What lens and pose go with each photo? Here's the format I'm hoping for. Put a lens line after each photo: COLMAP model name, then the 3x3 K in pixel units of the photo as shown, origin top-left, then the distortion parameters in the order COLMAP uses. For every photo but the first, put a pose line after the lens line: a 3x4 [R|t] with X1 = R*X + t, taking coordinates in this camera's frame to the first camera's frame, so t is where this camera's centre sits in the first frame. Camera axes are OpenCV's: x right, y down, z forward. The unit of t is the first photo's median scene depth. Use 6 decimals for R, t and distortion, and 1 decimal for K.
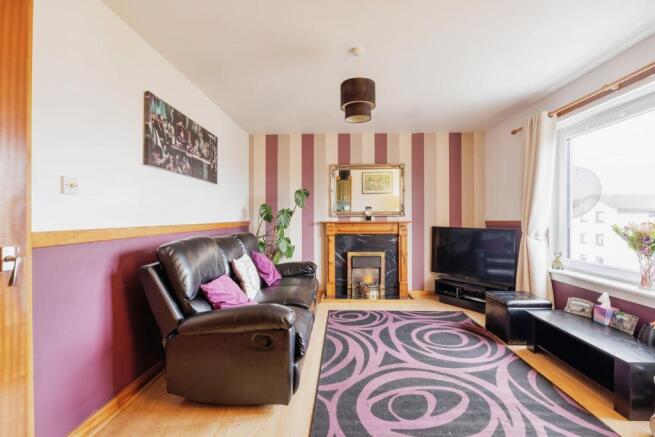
lens RADIAL K [[304.4, 0, 323.8], [0, 304.4, 218.6], [0, 0, 1]] dist [-0.012294, 0.001944]
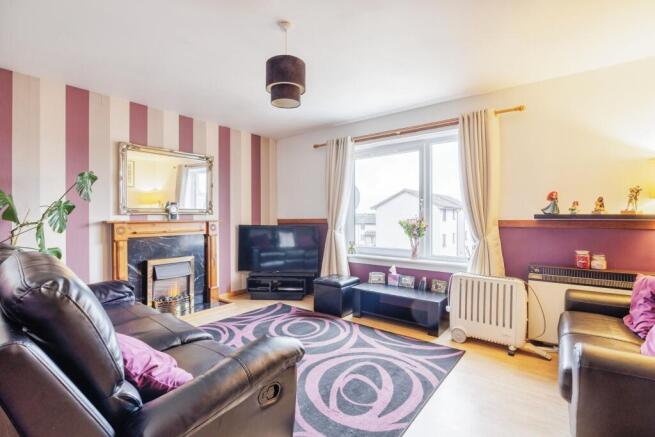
lens RADIAL K [[304.4, 0, 323.0], [0, 304.4, 218.3], [0, 0, 1]] dist [-0.012294, 0.001944]
pose [[0.589901, -0.001950, 0.807473, -0.370525], [0.001618, 0.999998, 0.001232, 0.004423], [-0.807474, 0.000580, 0.589903, 0.269143]]
